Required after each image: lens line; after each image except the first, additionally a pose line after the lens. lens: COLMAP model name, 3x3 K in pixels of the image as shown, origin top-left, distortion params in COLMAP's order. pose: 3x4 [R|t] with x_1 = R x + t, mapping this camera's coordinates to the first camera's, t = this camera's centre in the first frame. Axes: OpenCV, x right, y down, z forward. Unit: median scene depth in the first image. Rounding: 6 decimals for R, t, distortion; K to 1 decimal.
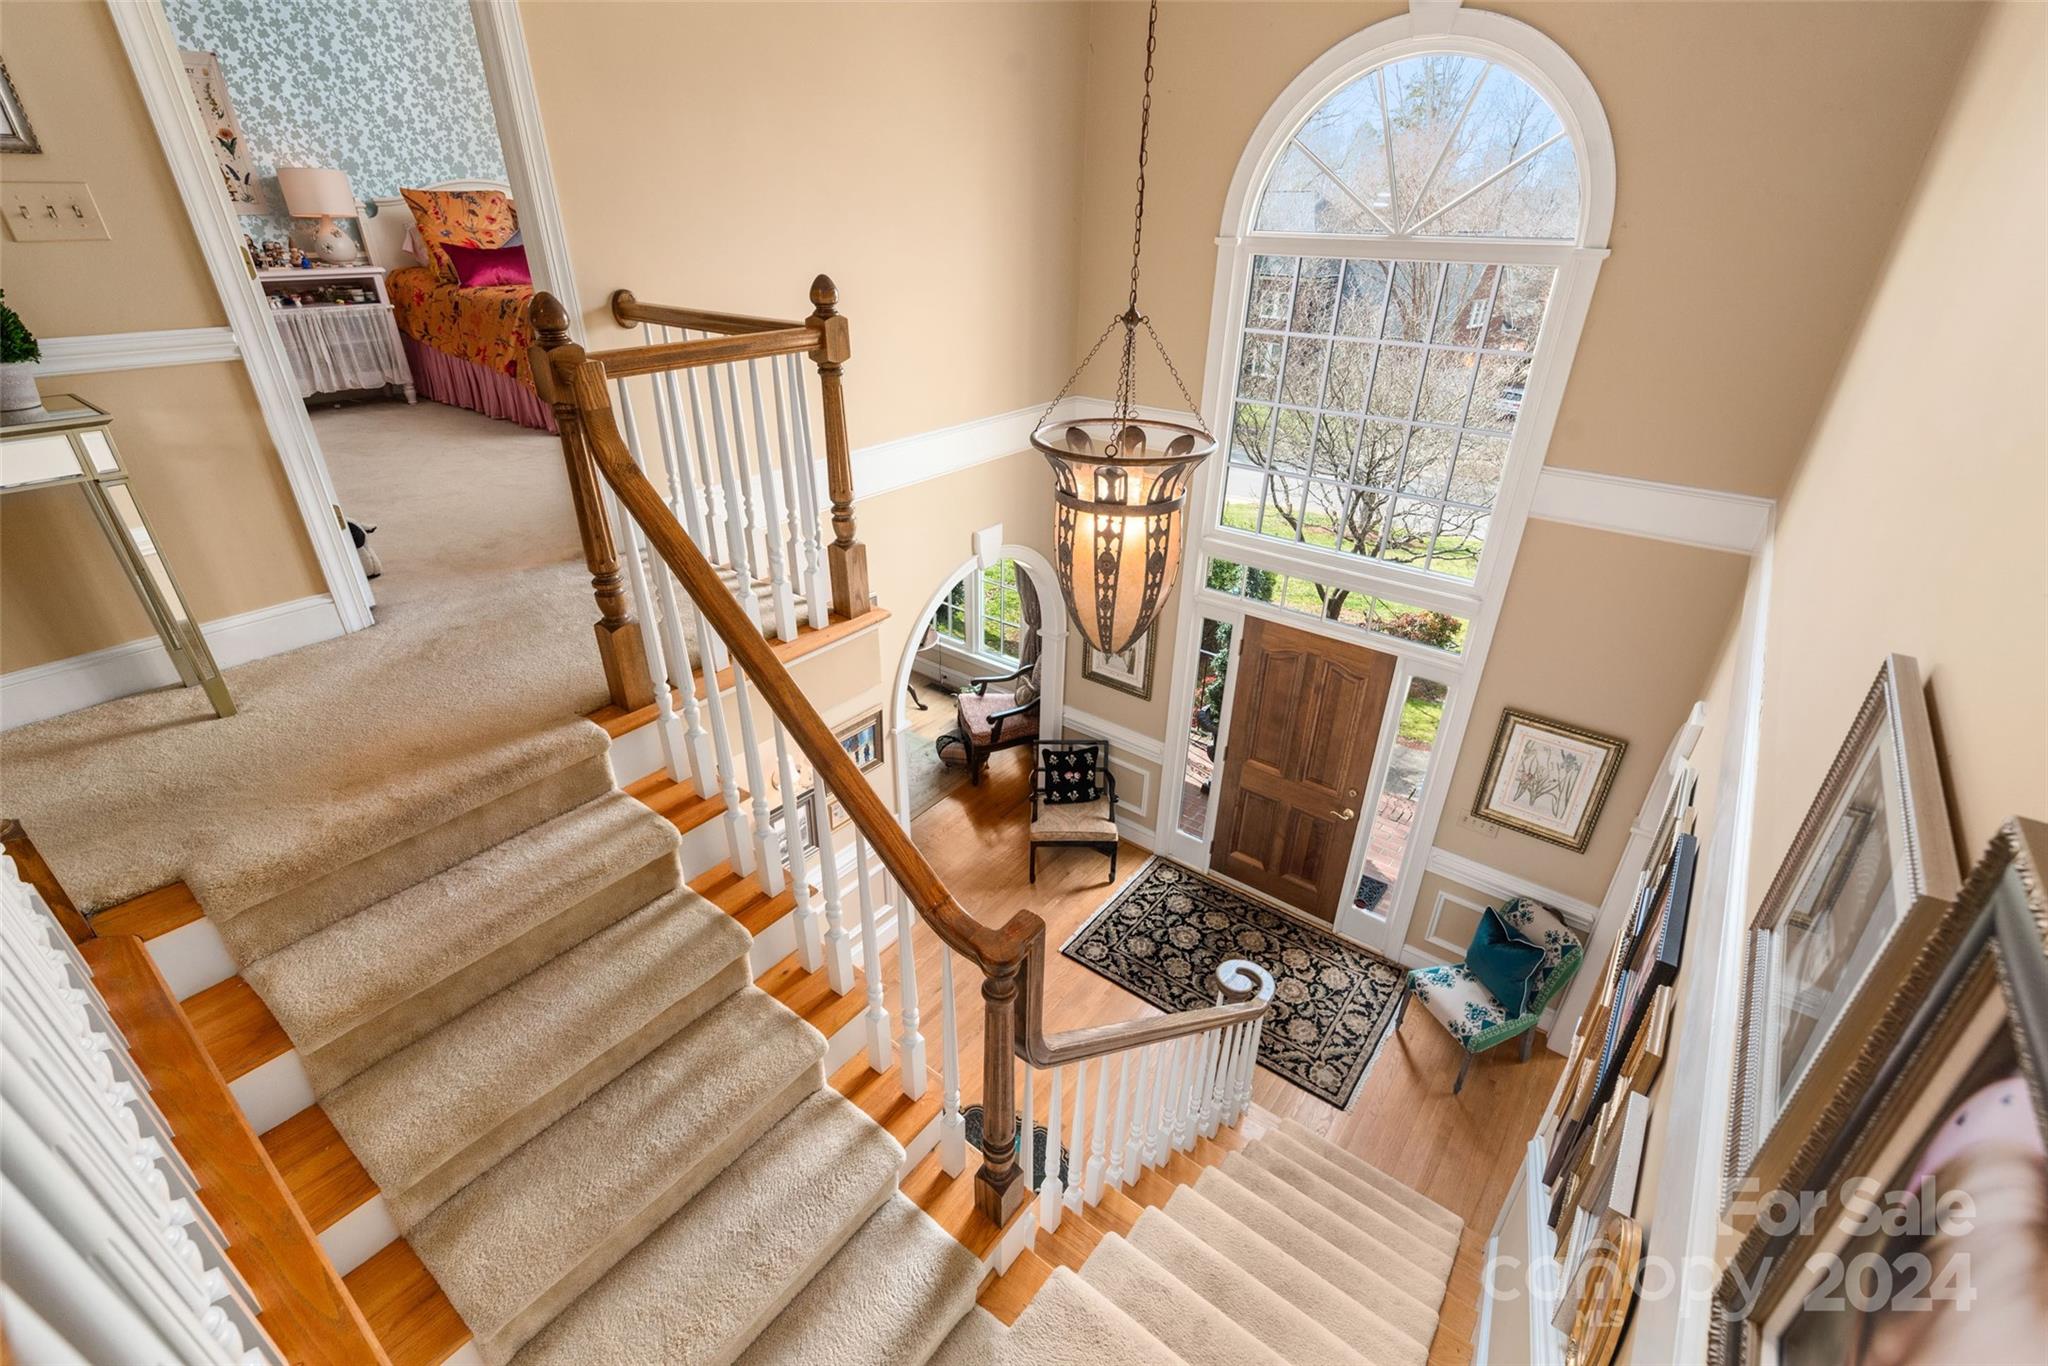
lens RADIAL K [[924.4, 0, 1034.7], [0, 924.4, 704.1], [0, 0, 1]] dist [0.001532, -0.001184]
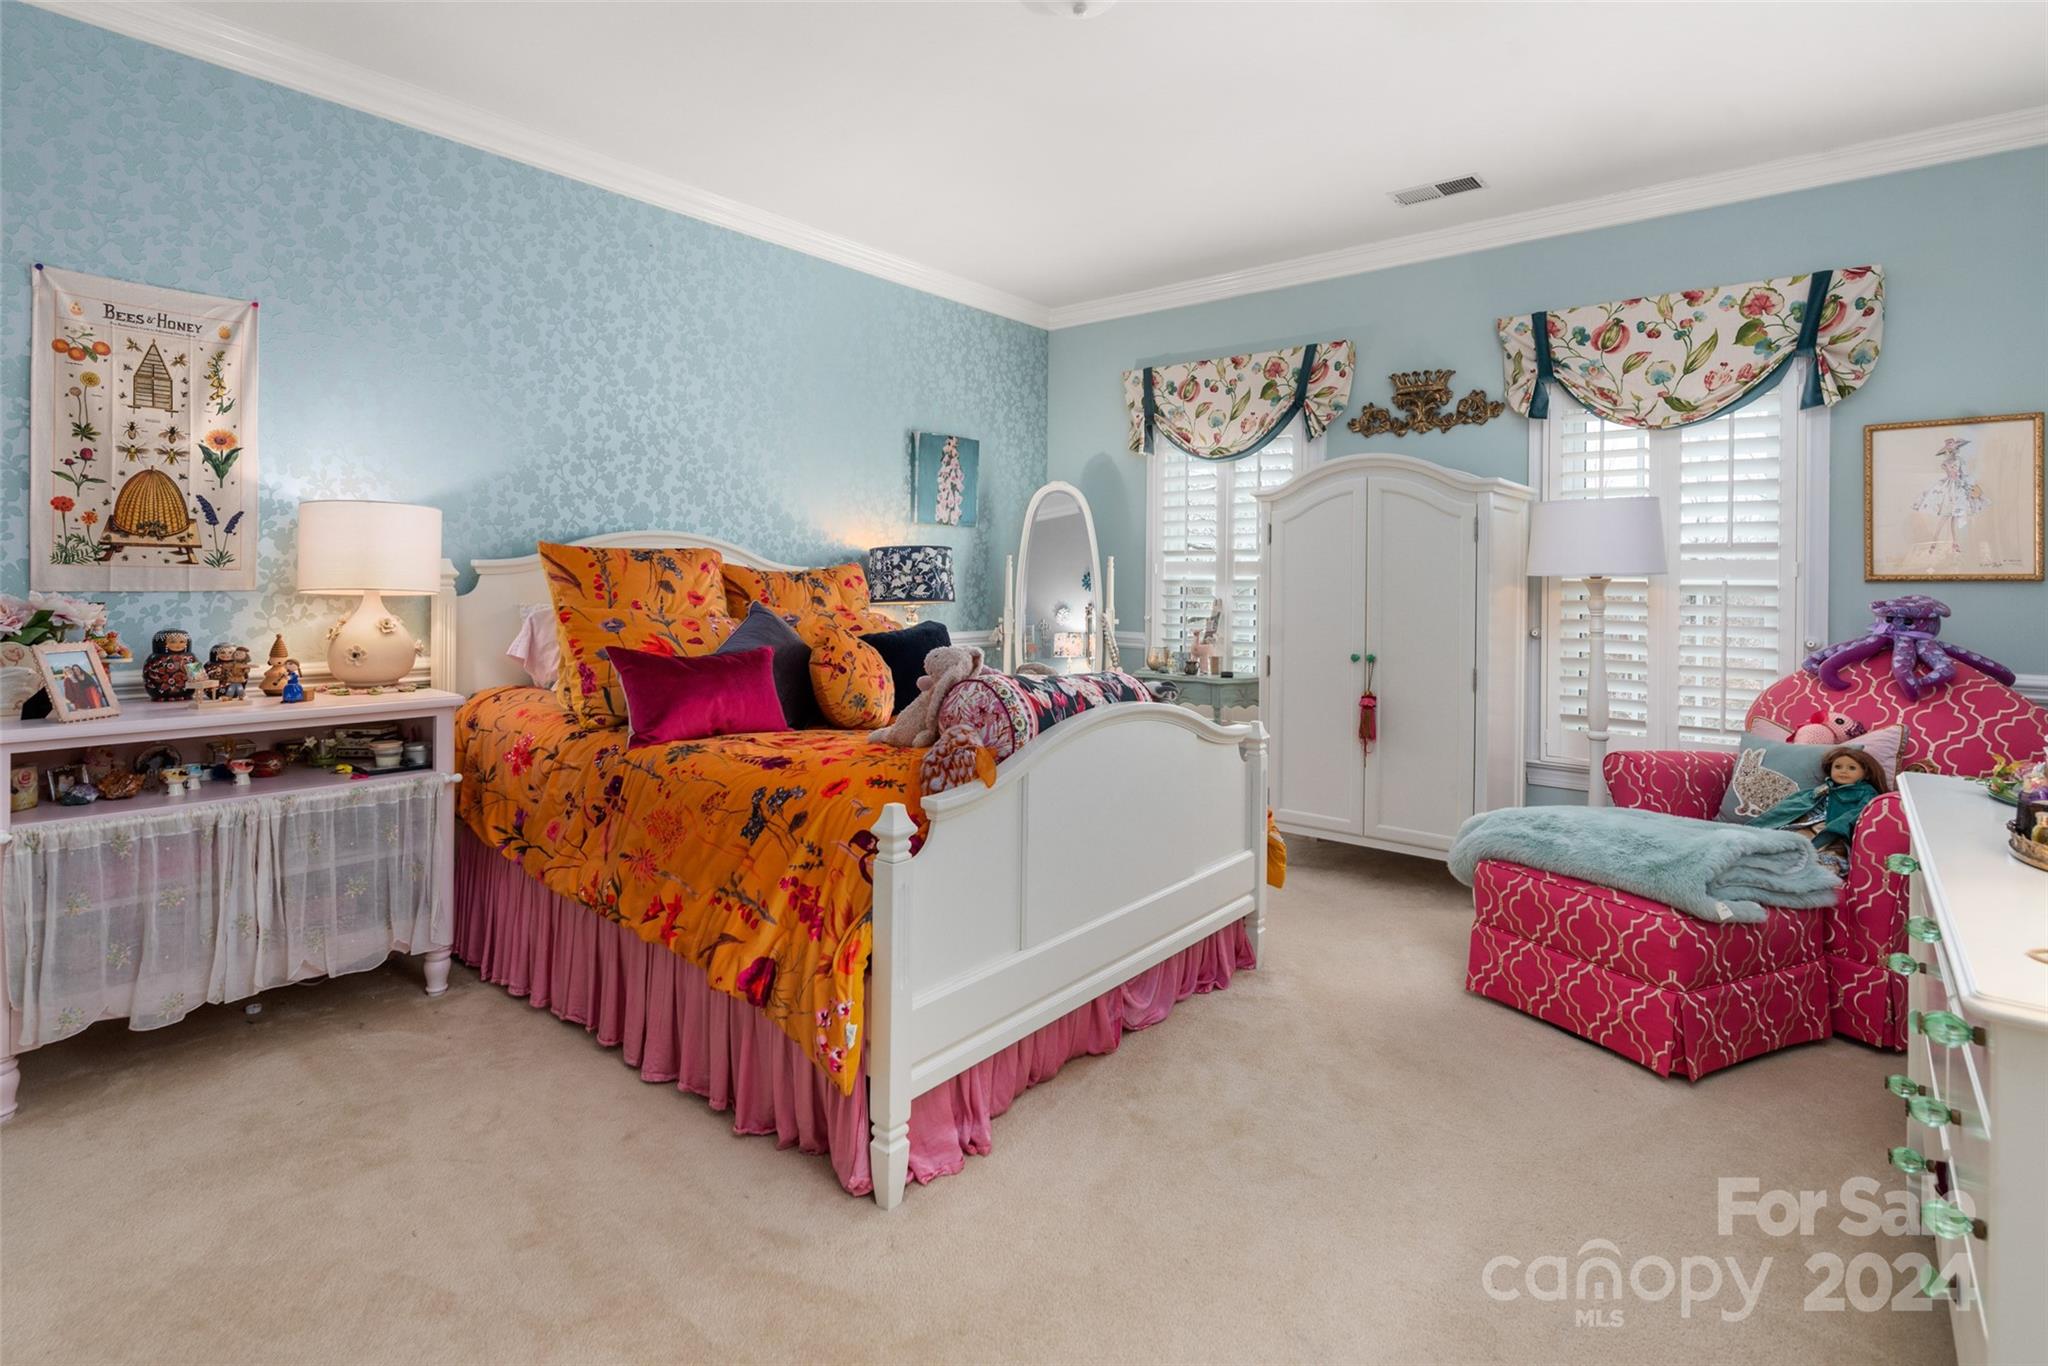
lens RADIAL K [[998.7, 0, 1023.4], [0, 998.7, 583.2], [0, 0, 1]] dist [0.002310, 0.000148]
pose [[0.999804, -0.002729, -0.019593, -0.419733], [-0.006737, 0.884263, -0.466941, -0.293598], [0.018599, 0.466982, 0.884071, 0.547192]]
